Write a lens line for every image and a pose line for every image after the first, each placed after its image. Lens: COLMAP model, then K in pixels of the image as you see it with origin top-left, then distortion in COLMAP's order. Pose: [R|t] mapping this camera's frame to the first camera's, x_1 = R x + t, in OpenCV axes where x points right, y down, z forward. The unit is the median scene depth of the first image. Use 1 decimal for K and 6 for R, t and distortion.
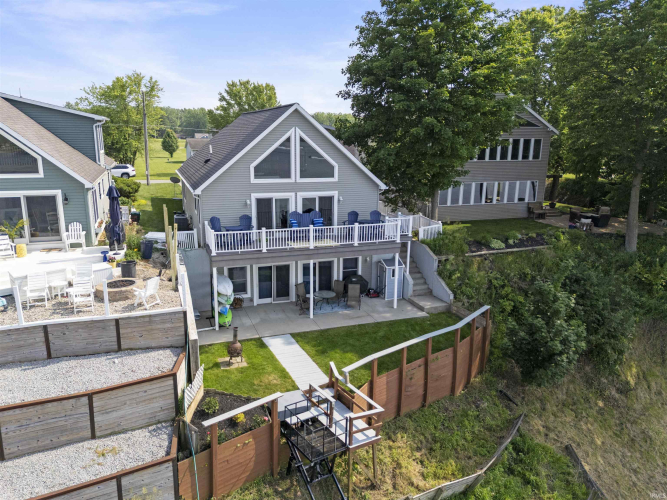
lens RADIAL K [[491.5, 0, 333.5], [0, 491.5, 250.0], [0, 0, 1]] dist [0.042830, -0.001815]
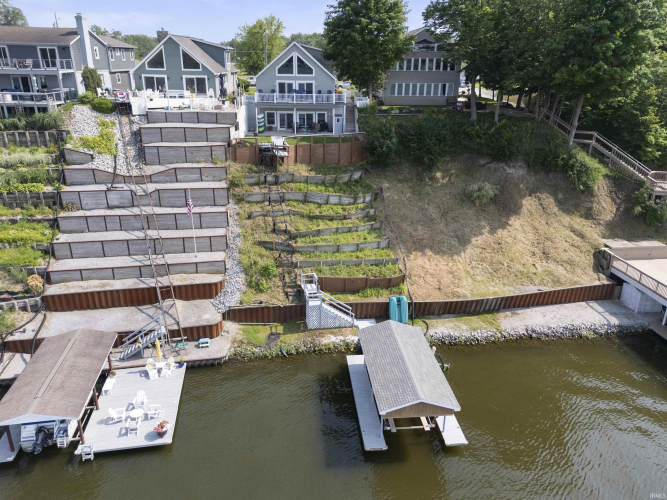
lens RADIAL K [[498.1, 0, 335.5], [0, 498.1, 251.1], [0, 0, 1]] dist [0.039739, -0.011200]
pose [[0.946034, 0.116277, -0.302488, 0.963462], [-0.075717, 0.986886, 0.142556, 0.346200], [0.315097, -0.111959, 0.942432, -1.342002]]
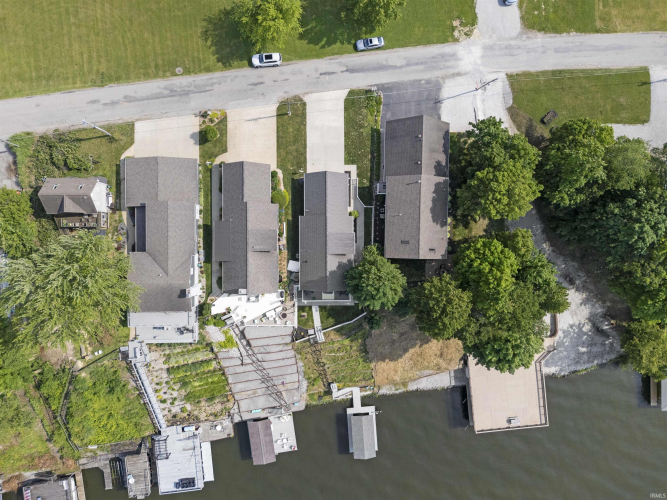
lens RADIAL K [[498.1, 0, 335.5], [0, 498.1, 251.1], [0, 0, 1]] dist [0.039739, -0.011200]
pose [[0.936770, 0.348094, 0.035943, -0.239934], [-0.119234, 0.220925, 0.967975, -3.937107], [0.329006, -0.911056, 0.248461, 0.333993]]
